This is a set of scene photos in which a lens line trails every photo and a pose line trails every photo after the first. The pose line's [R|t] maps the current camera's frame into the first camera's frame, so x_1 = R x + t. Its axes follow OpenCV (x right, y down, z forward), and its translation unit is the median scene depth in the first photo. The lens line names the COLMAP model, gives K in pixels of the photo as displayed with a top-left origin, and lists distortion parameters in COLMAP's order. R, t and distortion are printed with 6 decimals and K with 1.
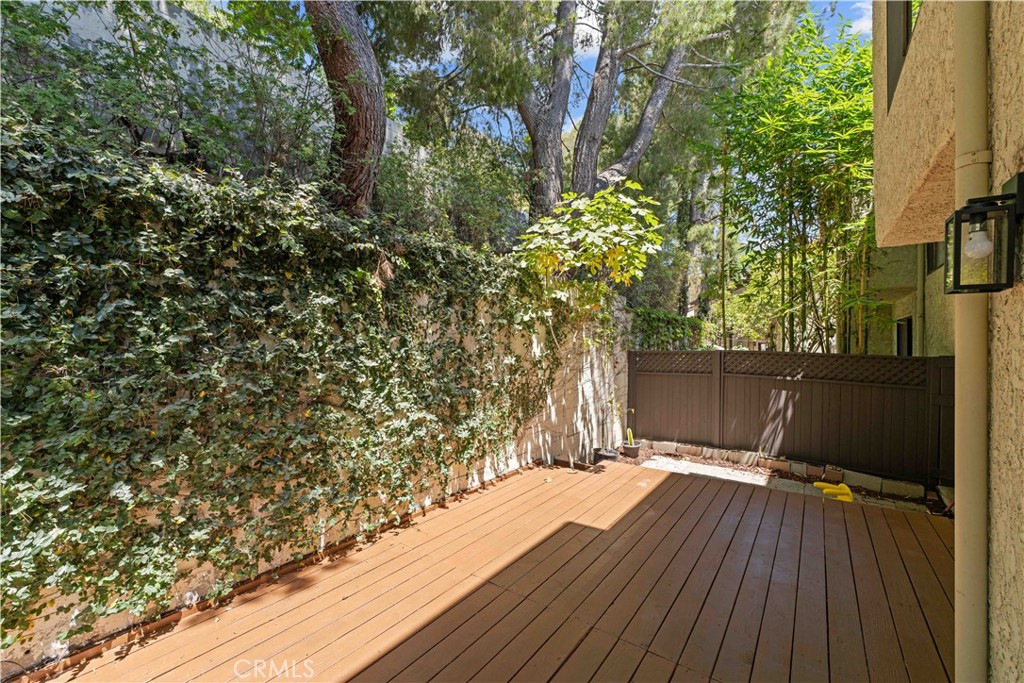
lens RADIAL K [[412.4, 0, 518.3], [0, 412.4, 344.8], [0, 0, 1]] dist [0.003550, -0.000340]
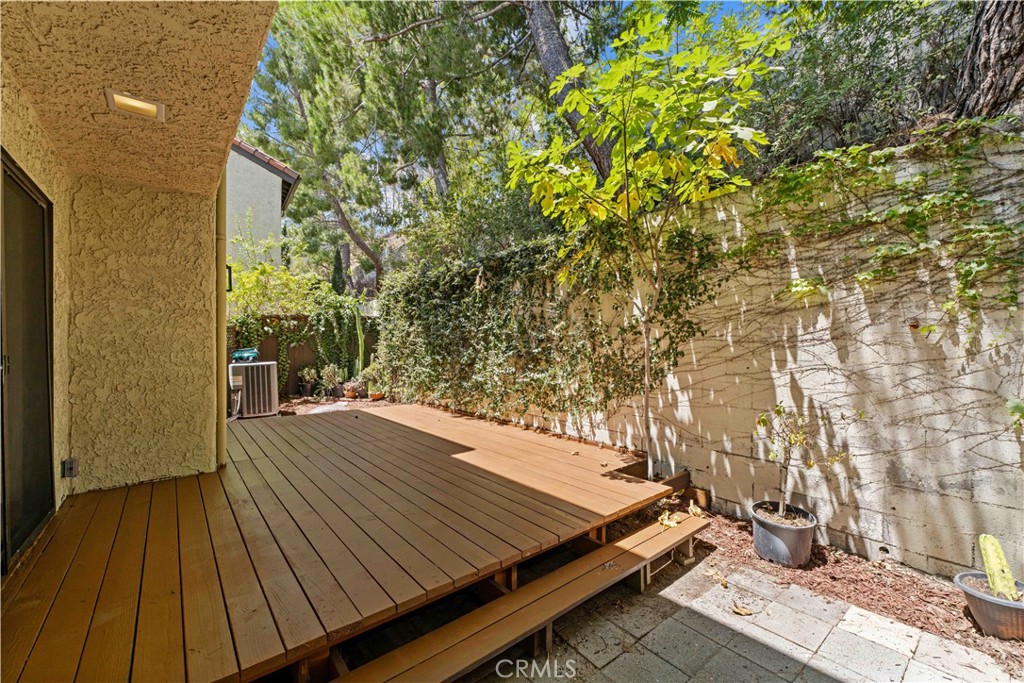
lens RADIAL K [[412.4, 0, 510.7], [0, 412.4, 344.4], [0, 0, 1]] dist [0.003550, -0.000340]
pose [[-0.270333, -0.001776, -0.962765, 0.905851], [0.007822, 0.999961, -0.004040, 0.076297], [0.962735, -0.008623, -0.270309, 0.998826]]
